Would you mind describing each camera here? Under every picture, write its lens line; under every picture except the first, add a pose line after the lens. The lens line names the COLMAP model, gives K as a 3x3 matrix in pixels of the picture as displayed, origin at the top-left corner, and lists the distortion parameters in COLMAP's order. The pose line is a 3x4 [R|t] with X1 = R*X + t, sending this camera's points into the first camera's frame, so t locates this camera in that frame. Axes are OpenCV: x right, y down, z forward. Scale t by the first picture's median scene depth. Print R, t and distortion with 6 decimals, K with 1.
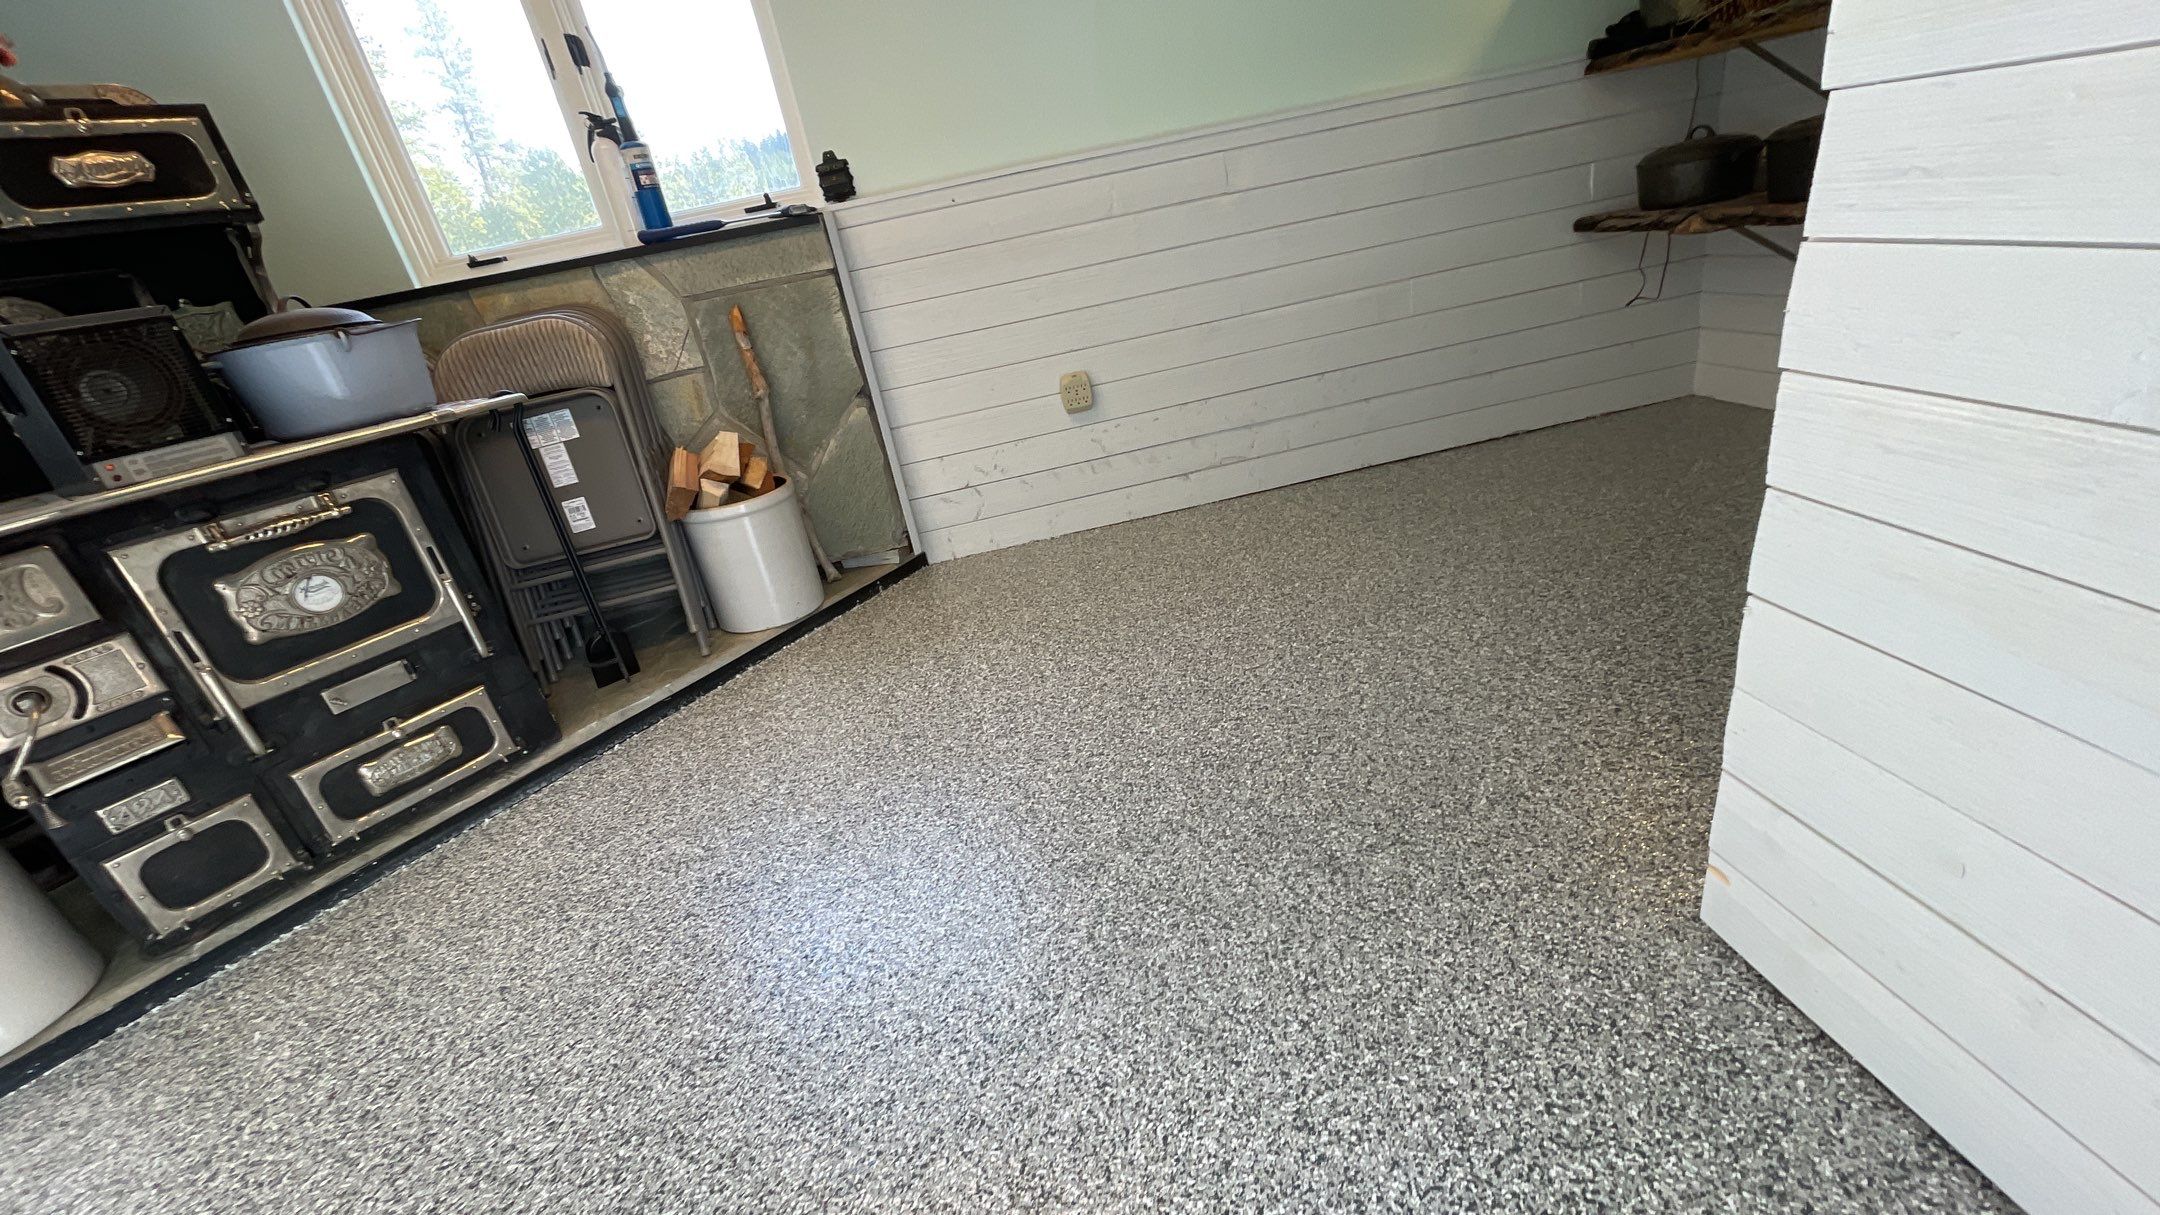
lens RADIAL K [[869.3, 0, 1077.7], [0, 869.3, 612.1], [0, 0, 1]] dist [-0.007994, 0.002646]
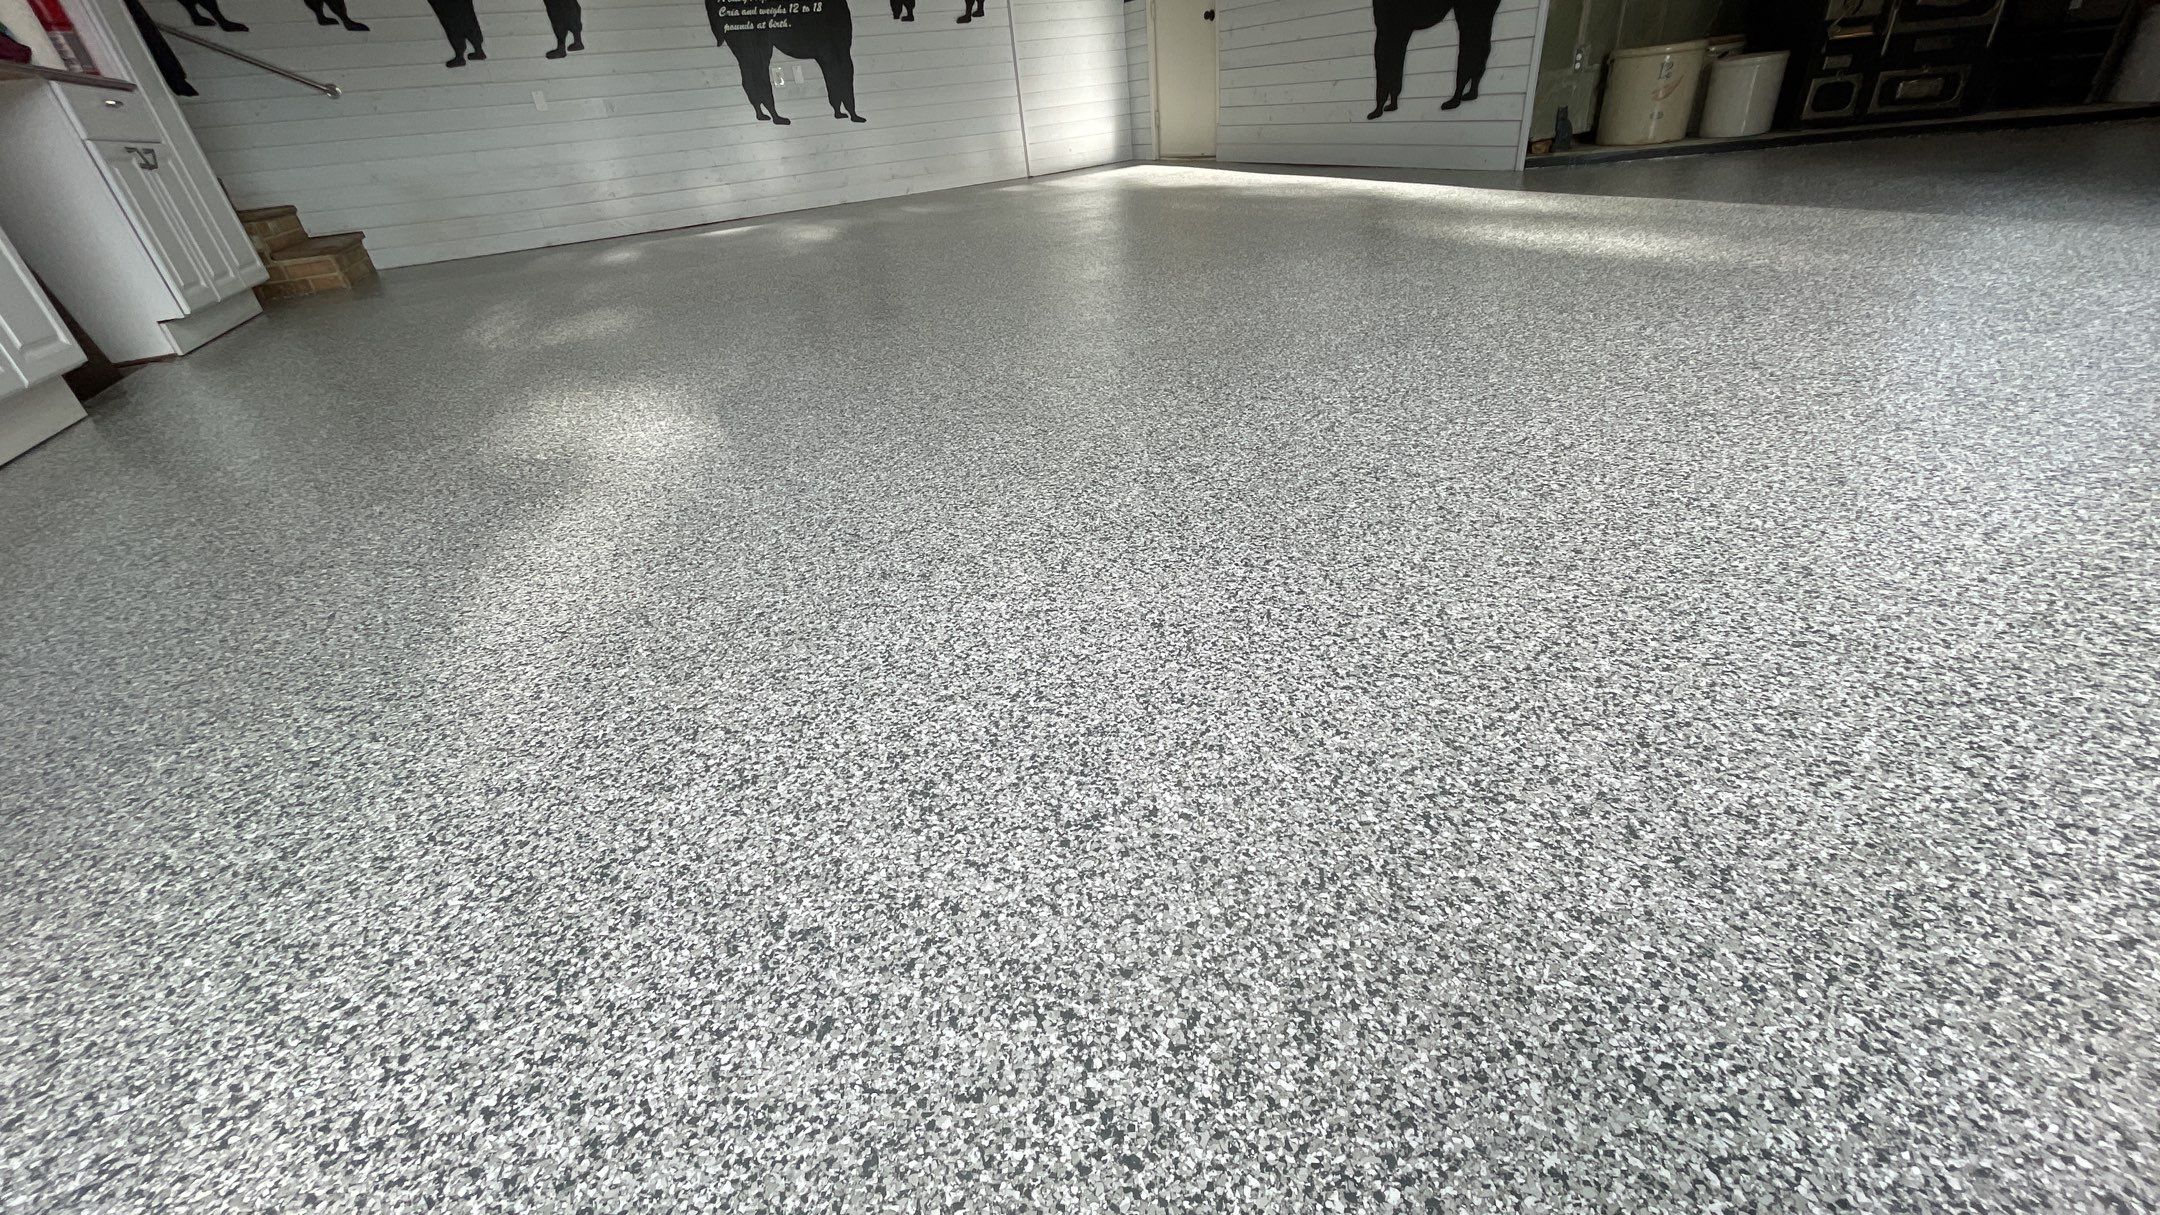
lens RADIAL K [[869.3, 0, 1076.7], [0, 869.3, 611.3], [0, 0, 1]] dist [-0.007994, 0.002646]
pose [[0.367093, 0.590726, -0.718531, 0.638370], [-0.353004, 0.803146, 0.479943, 0.739822], [0.860599, 0.077461, 0.503357, -1.457745]]
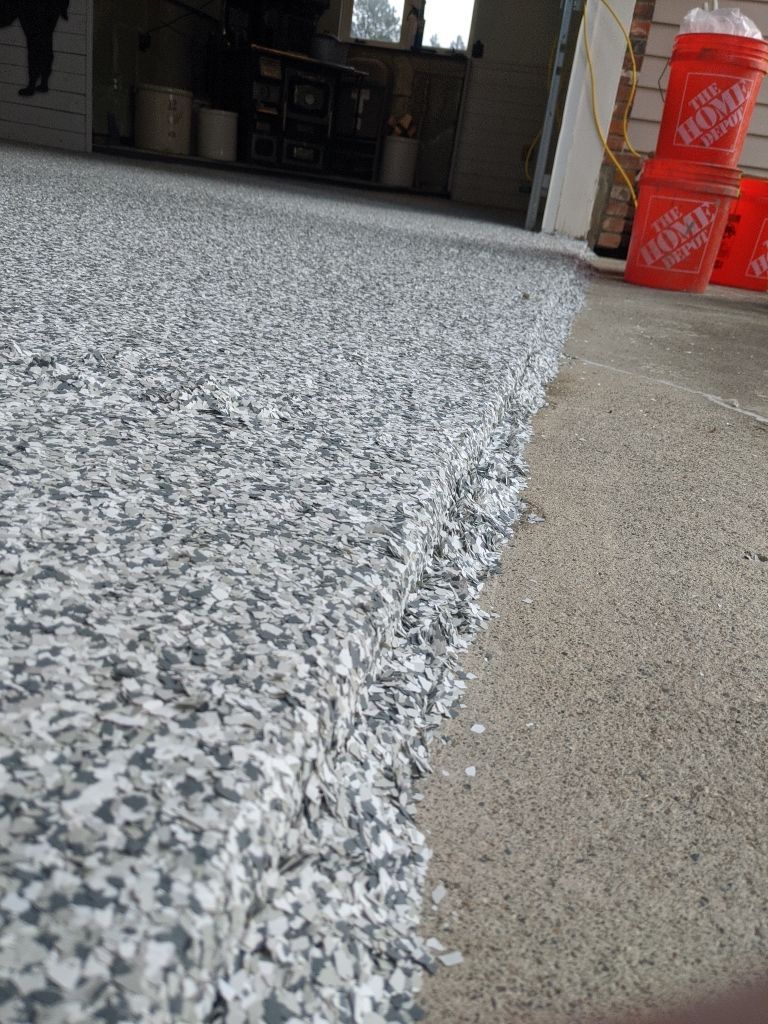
lens RADIAL K [[805.5, 0, 384.4], [0, 805.5, 538.5], [0, 0, 1]] dist [0.053137, -0.076442]
pose [[0.876723, 0.425591, -0.224117, 0.830048], [-0.425323, 0.903547, 0.051988, 1.070016], [0.224625, 0.049743, 0.973175, -1.808255]]
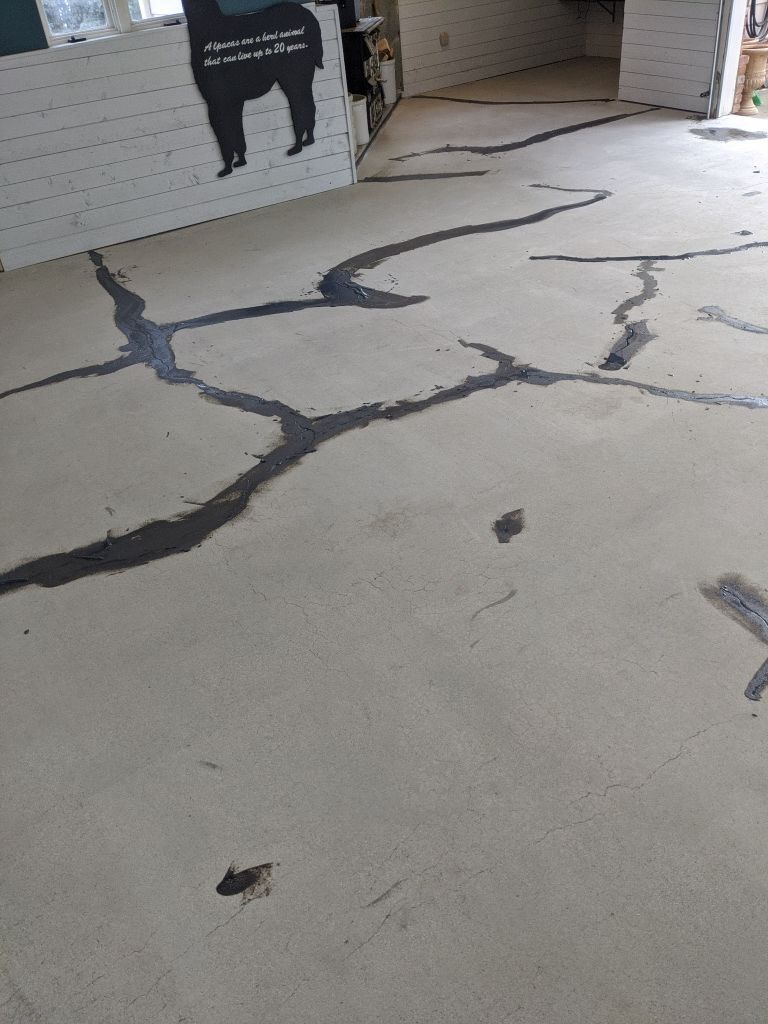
lens RADIAL K [[805.5, 0, 400.5], [0, 805.5, 522.3], [0, 0, 1]] dist [0.053137, -0.076442]
pose [[0.878670, -0.191151, 0.437493, -2.226153], [0.118719, 0.975048, 0.187583, 1.130345], [-0.462434, -0.112885, 0.879438, -2.227419]]
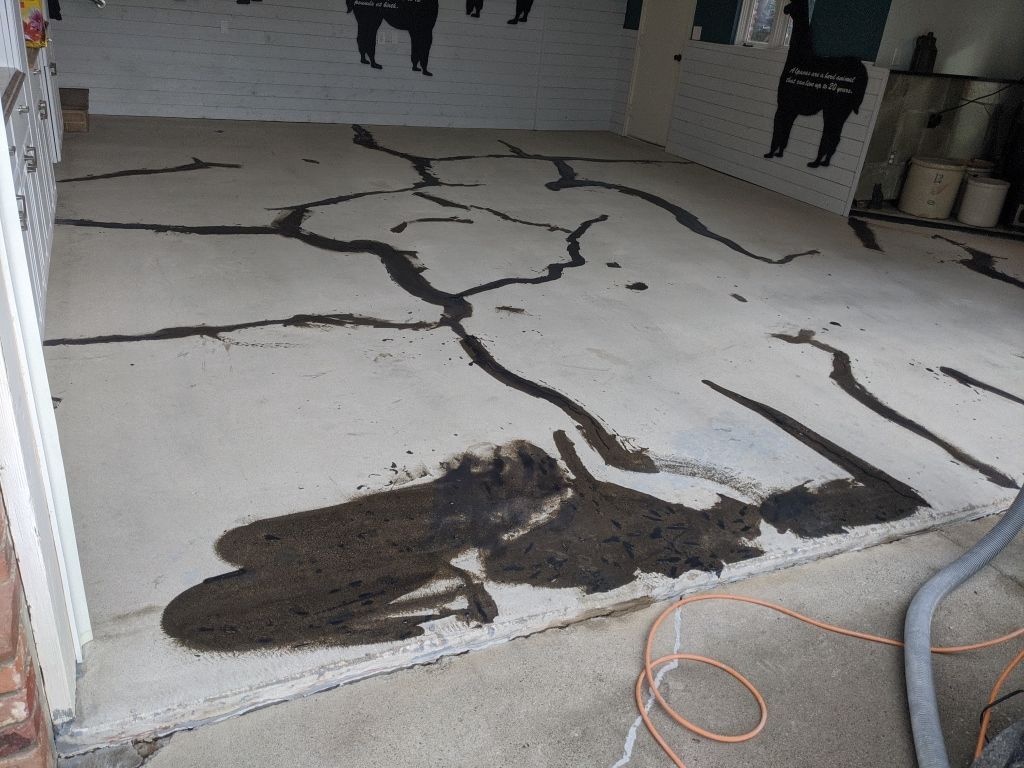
lens RADIAL K [[805.5, 0, 510.0], [0, 805.5, 389.2], [0, 0, 1]] dist [0.053137, -0.076442]
pose [[0.272798, 0.594213, -0.756632, 1.251322], [-0.519385, 0.752969, 0.404075, 0.443239], [0.809827, 0.282752, 0.514034, -1.982720]]
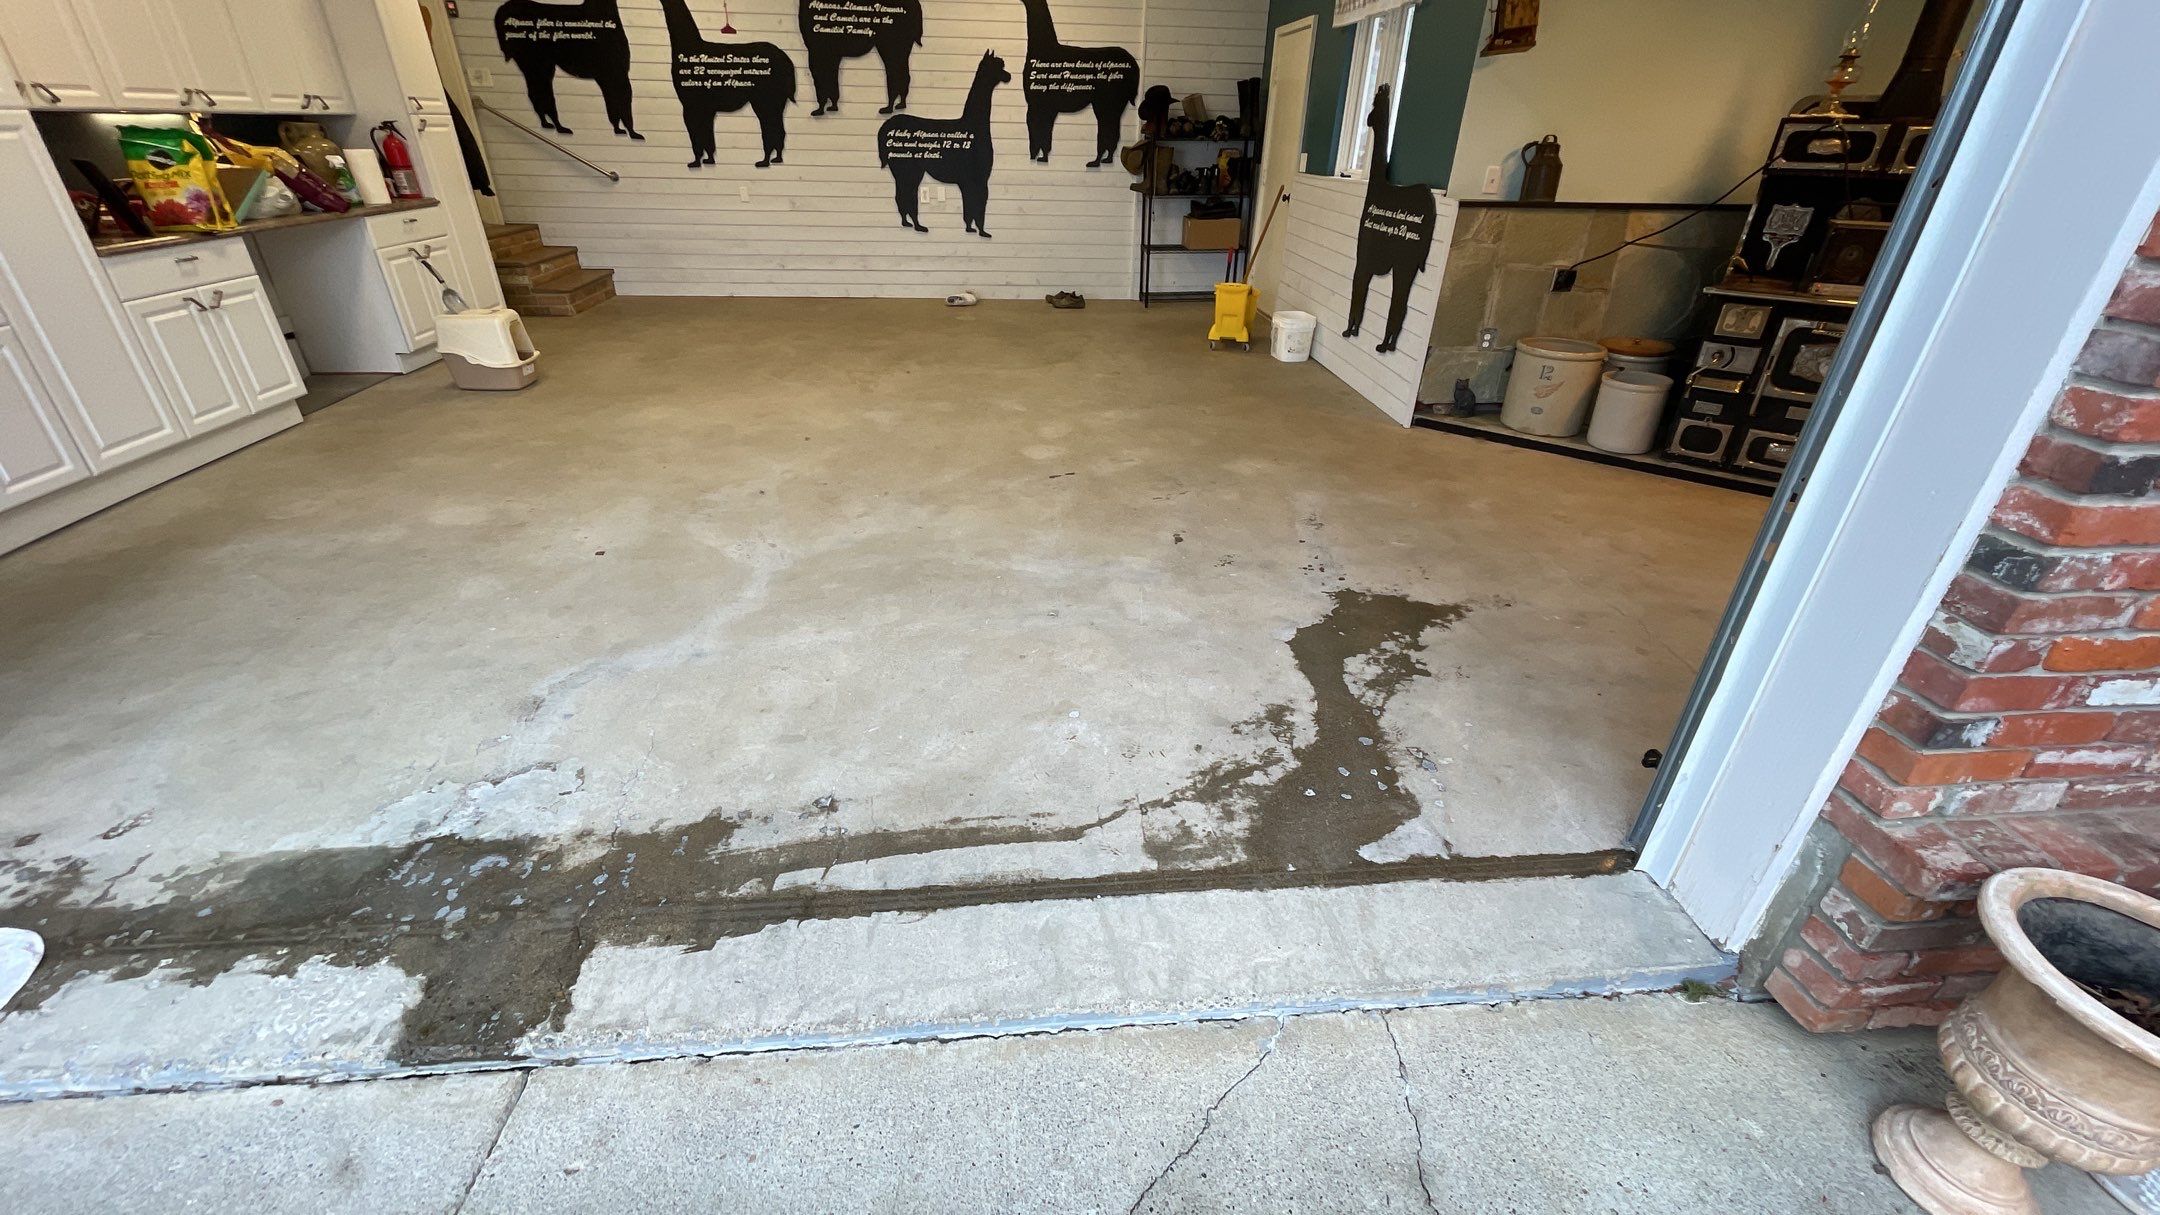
lens RADIAL K [[869.3, 0, 1076.8], [0, 869.3, 611.4], [0, 0, 1]] dist [-0.007994, 0.002646]
pose [[-0.048995, 0.634810, -0.771113, 0.933535], [-0.417656, 0.688280, 0.593156, -0.070893], [0.907283, 0.351122, 0.231409, -0.734560]]
